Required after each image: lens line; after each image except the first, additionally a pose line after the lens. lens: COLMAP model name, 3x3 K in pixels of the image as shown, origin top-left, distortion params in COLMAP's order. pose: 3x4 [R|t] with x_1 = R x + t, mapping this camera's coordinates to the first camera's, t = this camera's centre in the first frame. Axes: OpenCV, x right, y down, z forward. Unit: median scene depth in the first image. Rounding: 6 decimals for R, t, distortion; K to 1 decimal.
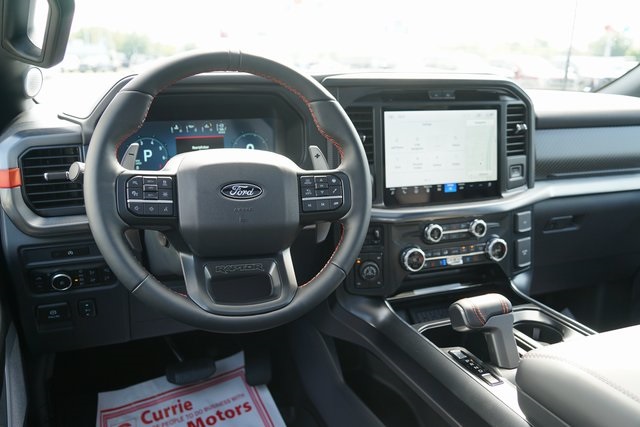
lens RADIAL K [[556.8, 0, 320.0], [0, 556.8, 213.5], [0, 0, 1]] dist [-0.014128, 0.000717]
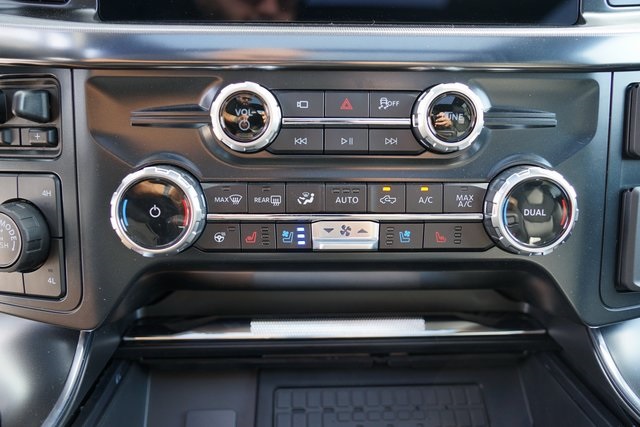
lens RADIAL K [[516.9, 0, 320.6], [0, 516.9, 206.2], [0, 0, 1]] dist [-0.021933, -0.006153]
pose [[0.946362, 0.076016, -0.314038, 0.320764], [-0.080147, 0.996783, -0.000246, 0.075319], [0.313009, 0.025402, 0.949410, 0.796603]]
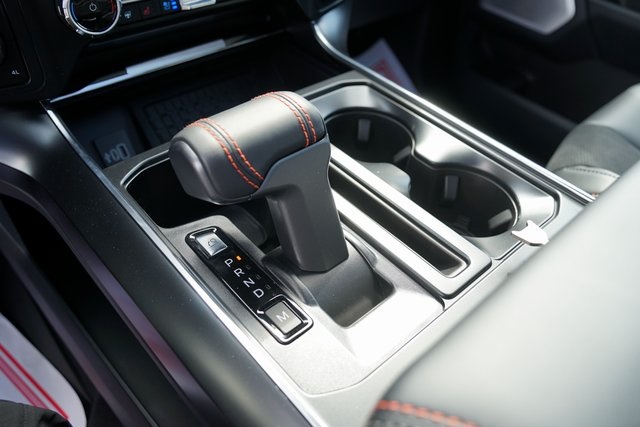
lens RADIAL K [[516.9, 0, 320.6], [0, 516.9, 206.2], [0, 0, 1]] dist [-0.021933, -0.006153]
pose [[0.938833, -0.191261, 0.286377, 0.192440], [0.027130, 0.870083, 0.492158, 0.030898], [-0.343302, -0.454285, 0.822052, 0.570719]]
